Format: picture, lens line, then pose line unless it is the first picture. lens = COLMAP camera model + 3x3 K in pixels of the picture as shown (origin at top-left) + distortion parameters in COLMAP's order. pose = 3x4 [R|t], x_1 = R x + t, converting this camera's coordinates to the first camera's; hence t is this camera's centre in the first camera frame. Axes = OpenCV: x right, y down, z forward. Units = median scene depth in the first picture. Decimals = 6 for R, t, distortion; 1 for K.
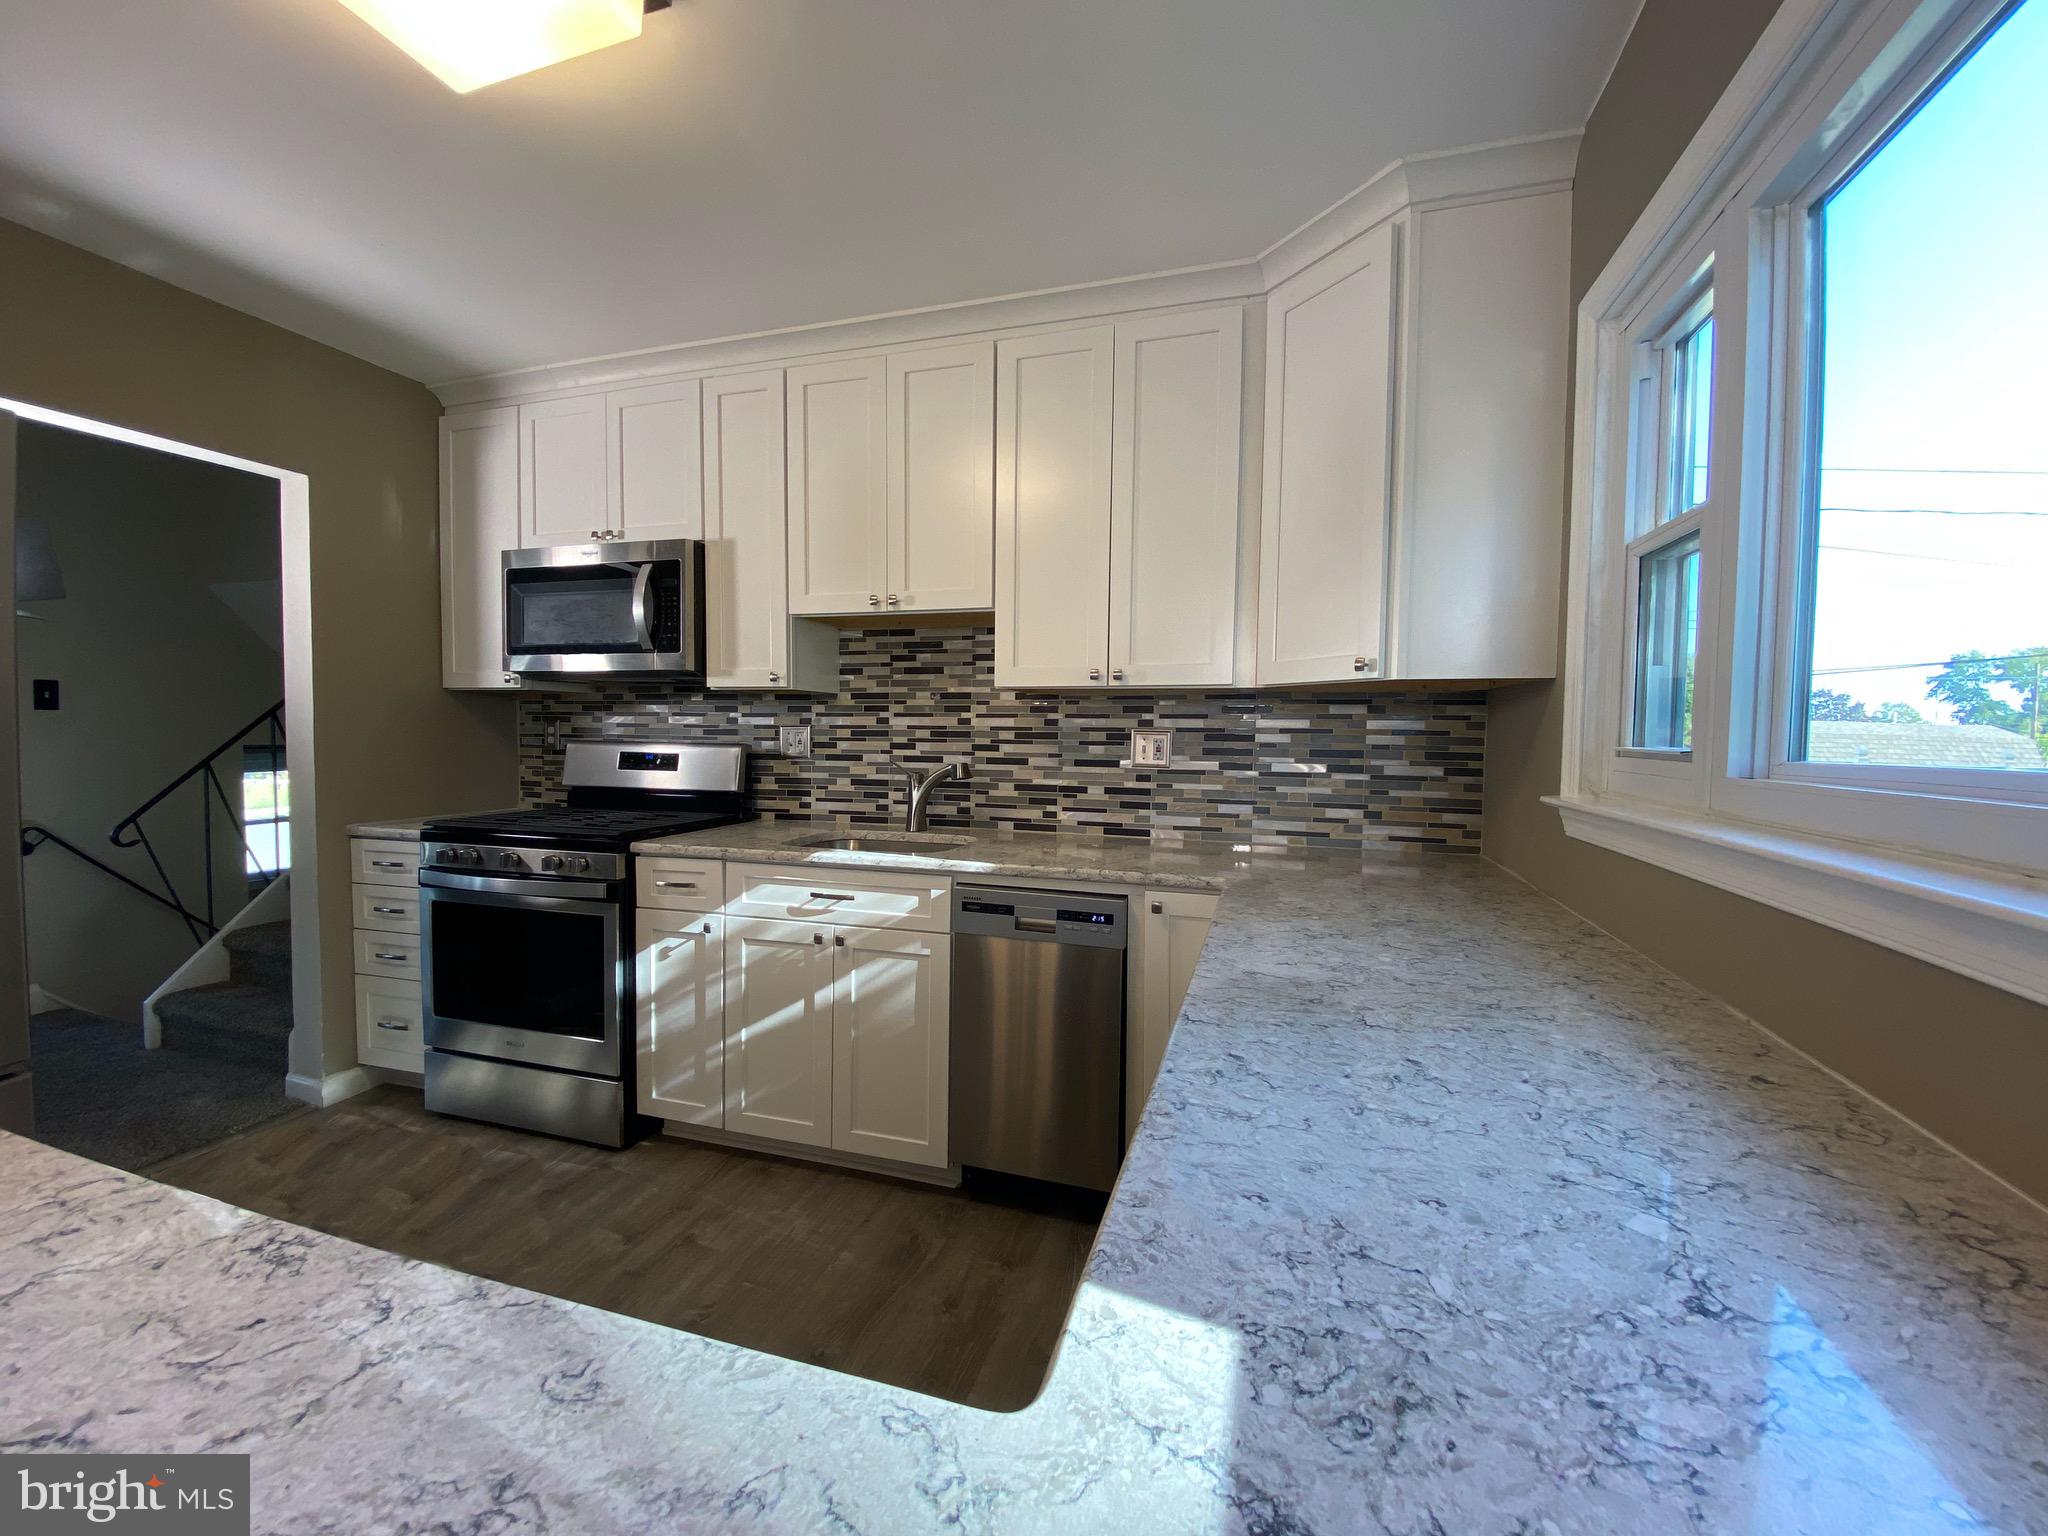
lens RADIAL K [[835.0, 0, 1024.0], [0, 835.0, 768.0], [0, 0, 1]] dist [0.033601, -0.000082]
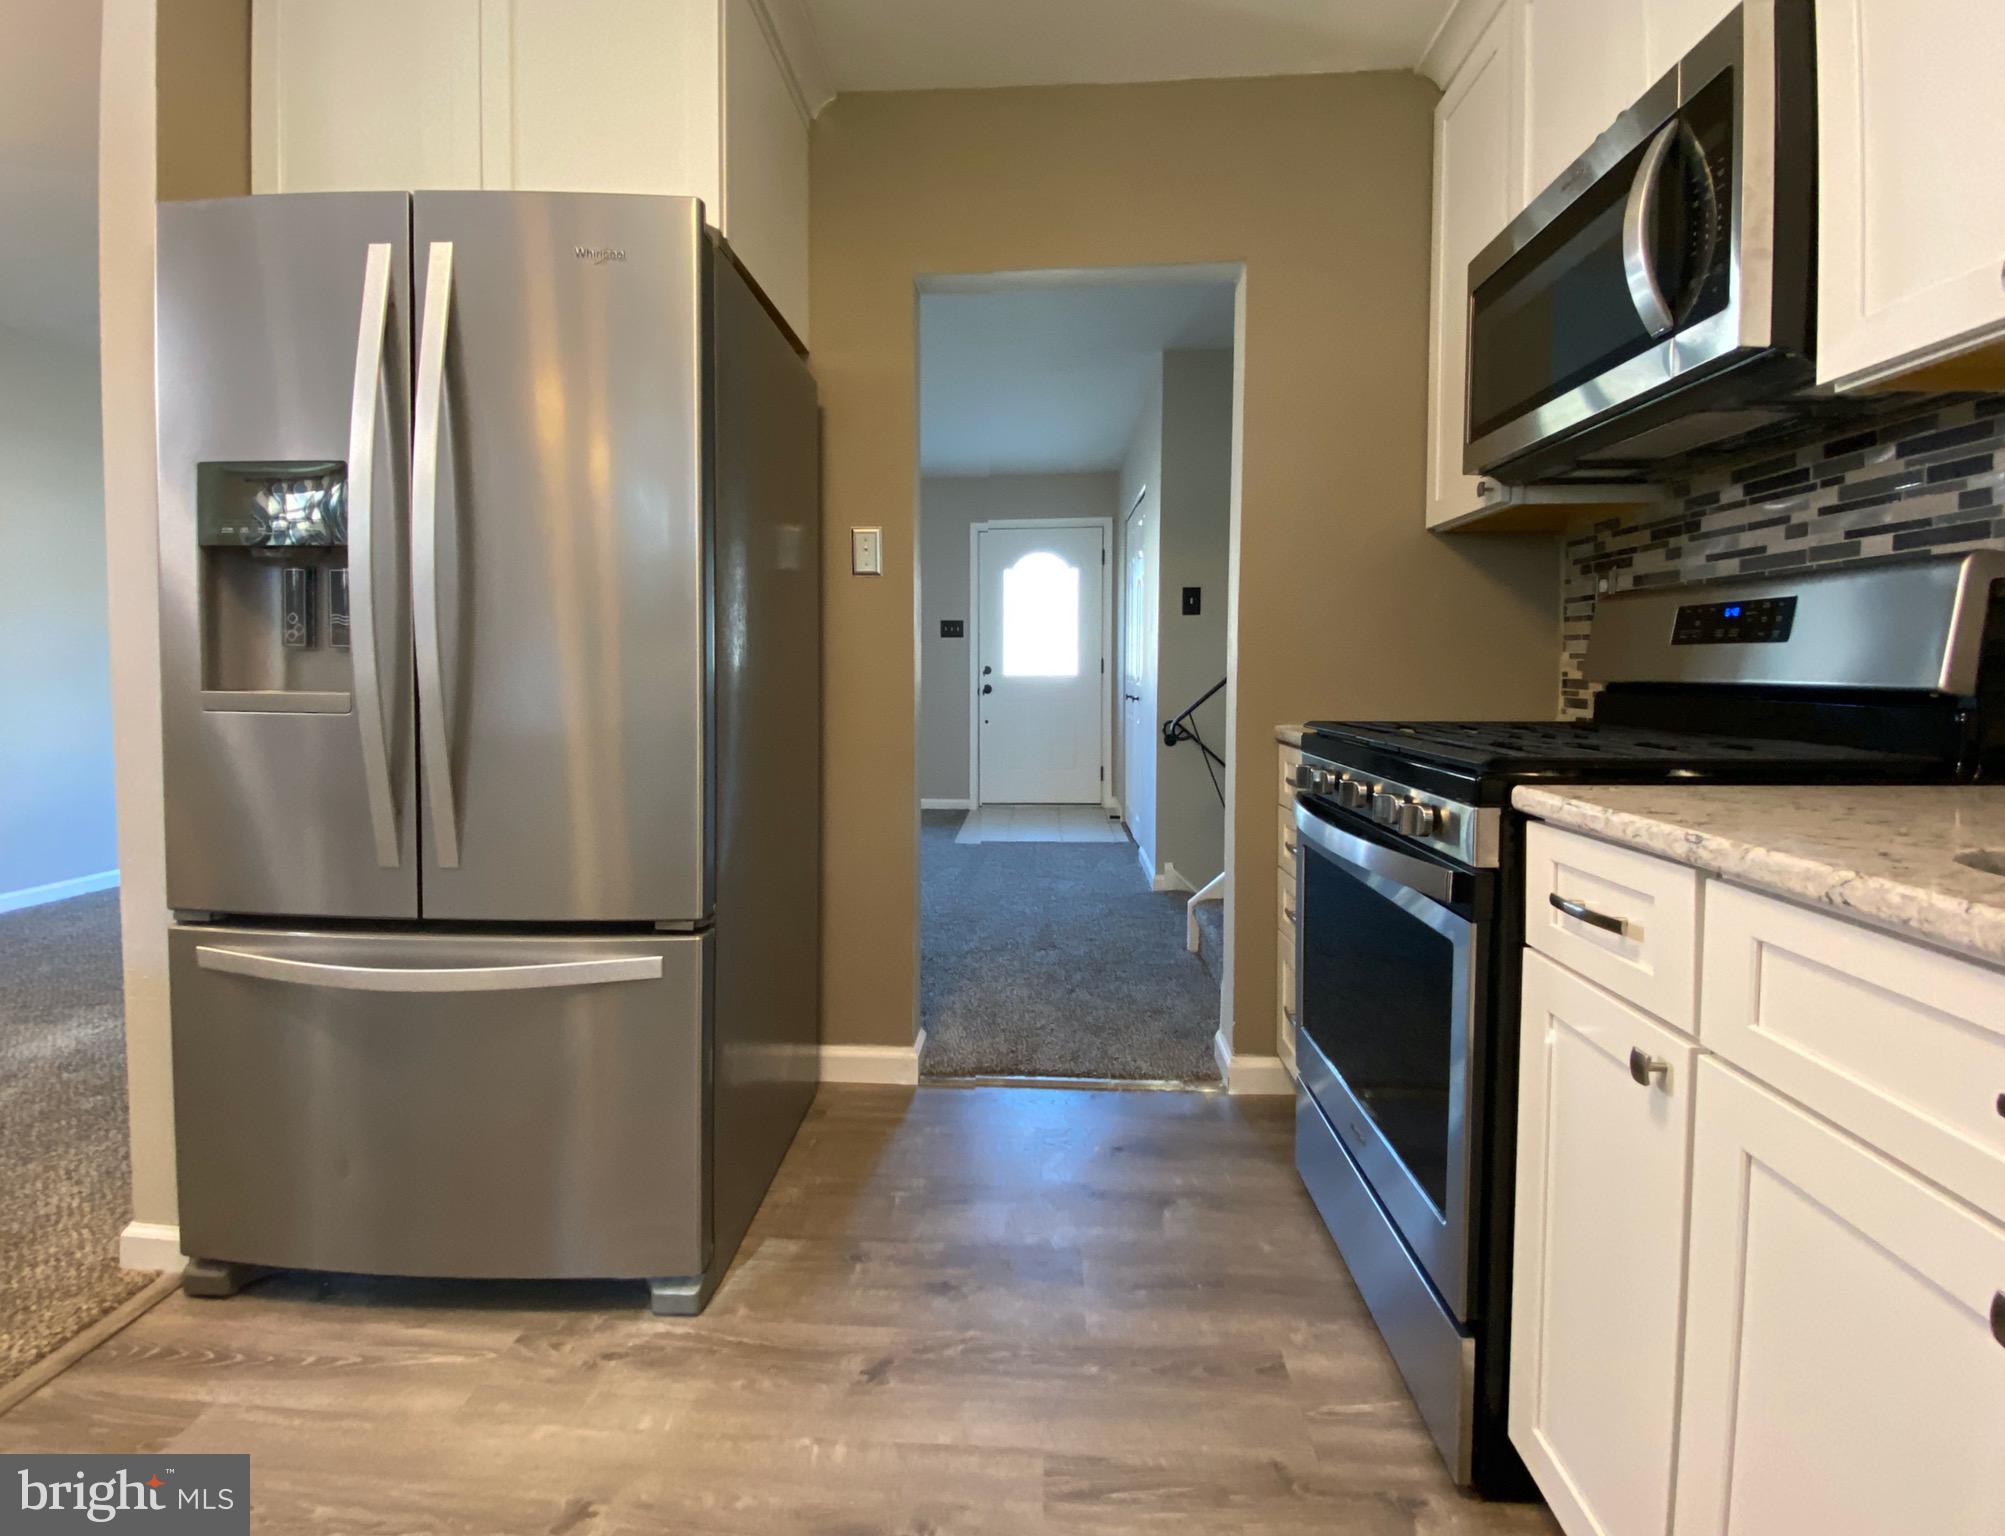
lens RADIAL K [[934.2, 0, 982.5], [0, 934.2, 704.8], [0, 0, 1]] dist [0.001030, -0.011191]
pose [[0.236349, 0.028757, -0.971243, -0.079003], [-0.042049, 0.998928, 0.019344, 0.046644], [0.970758, 0.036268, 0.237305, 0.577761]]
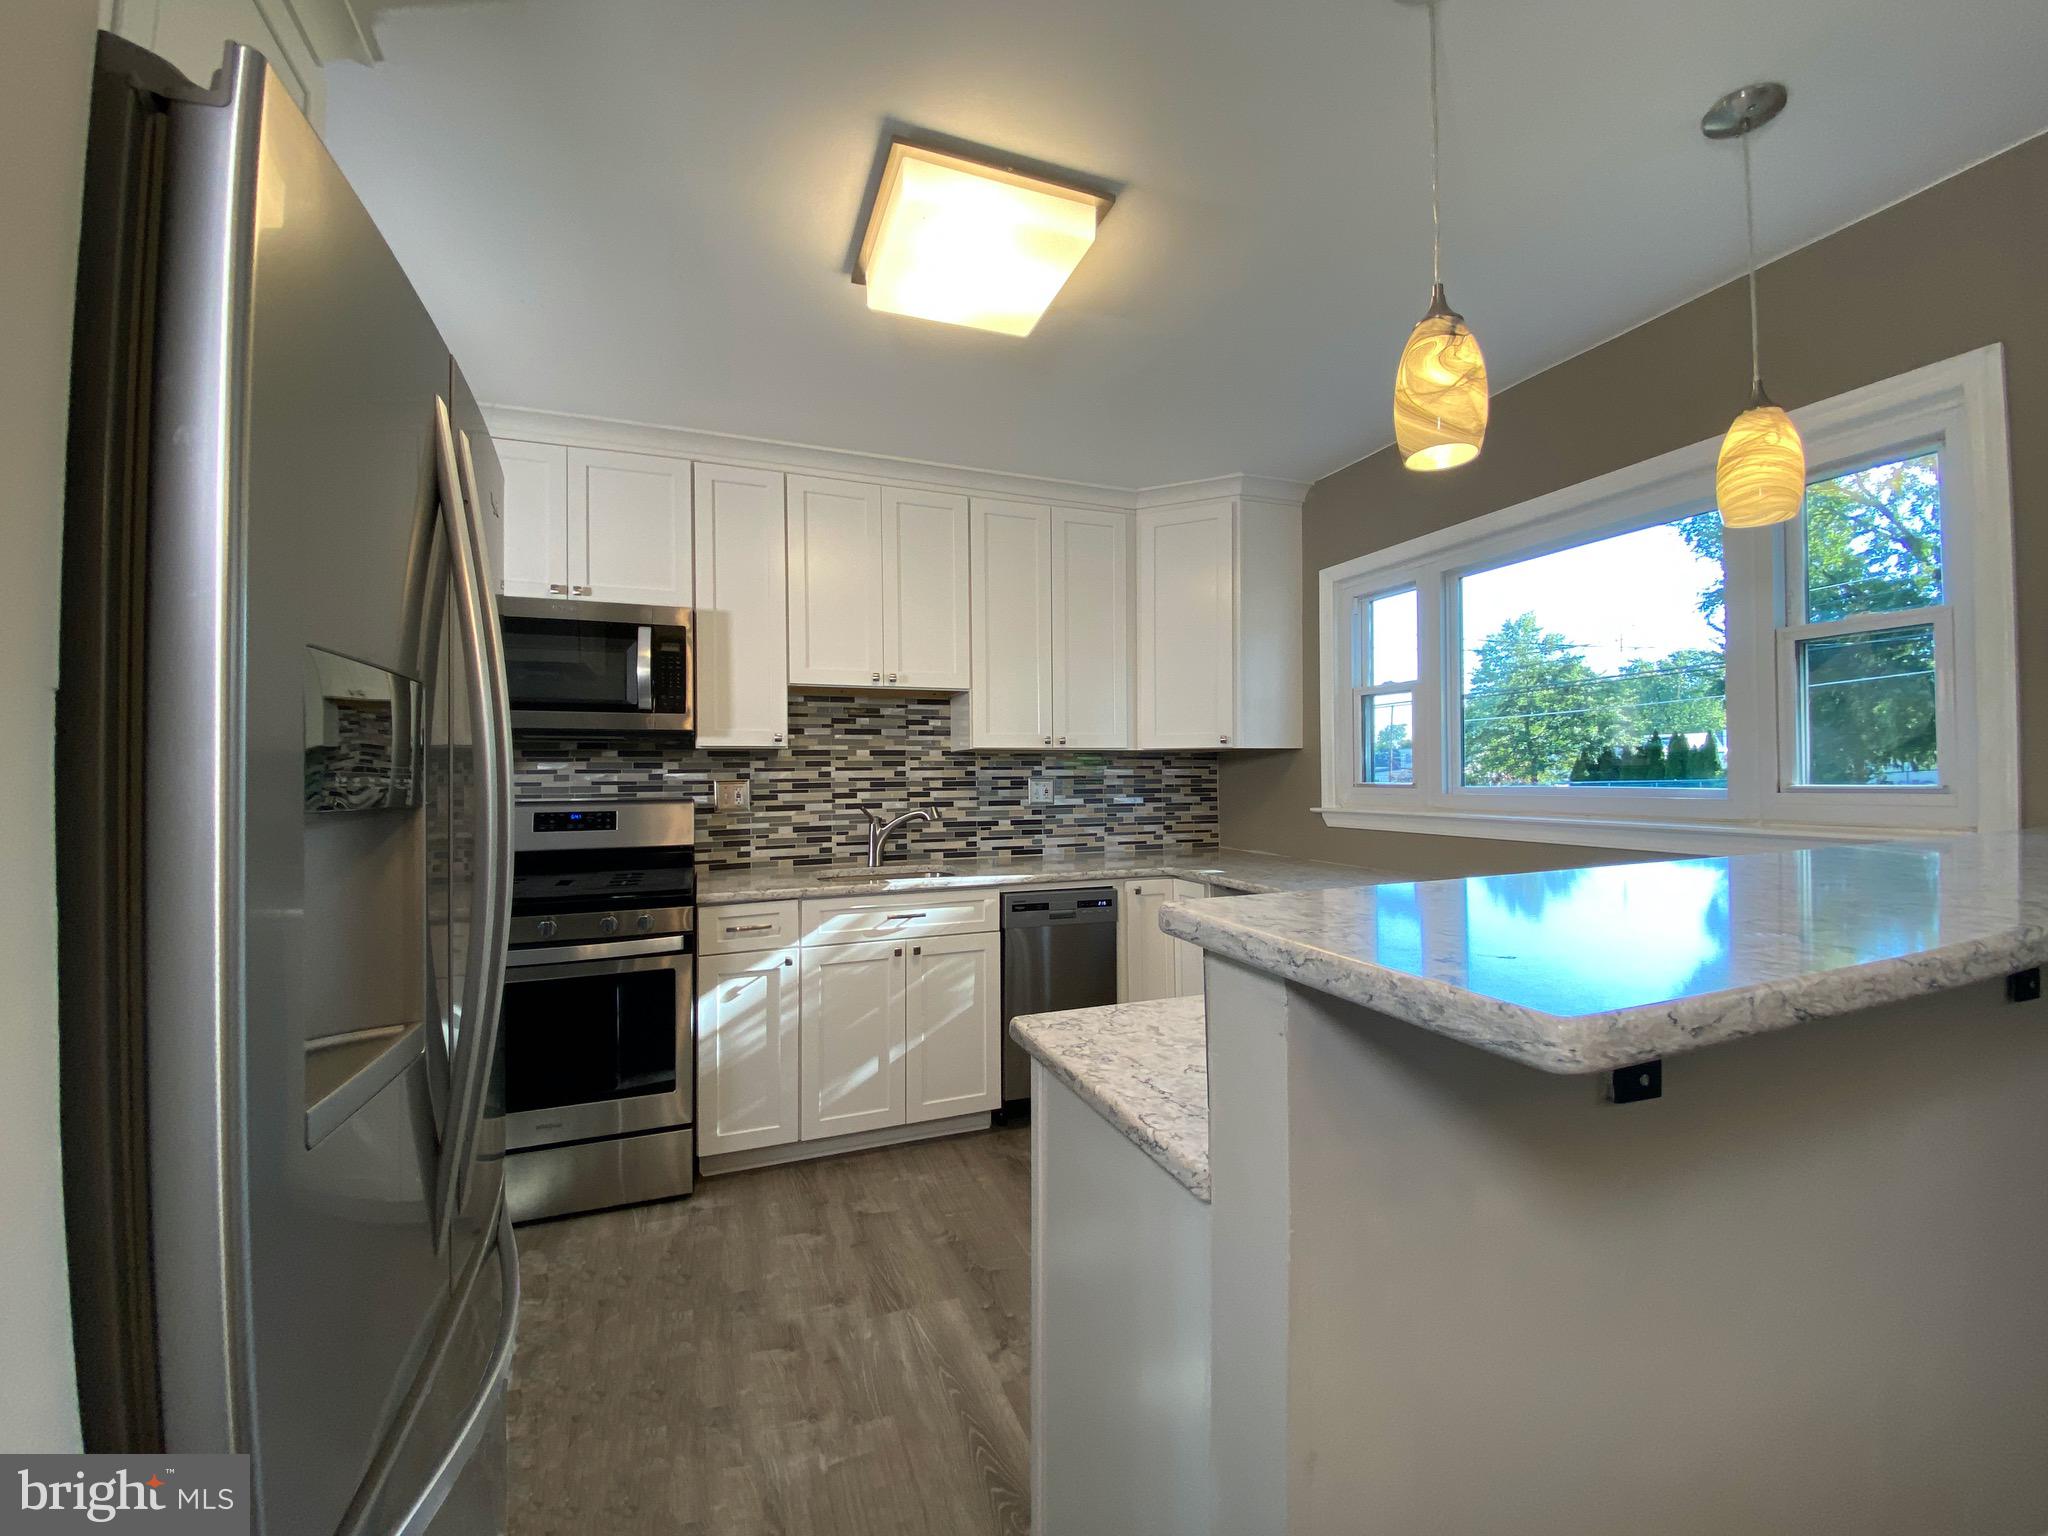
lens RADIAL K [[833.2, 0, 1028.8], [0, 833.2, 761.4], [0, 0, 1]] dist [0.036279, 0.000004]
pose [[0.780546, -0.007866, 0.625049, -0.721987], [0.045643, 0.997969, -0.044440, -0.011163], [-0.623430, 0.063217, 0.779319, -0.081992]]
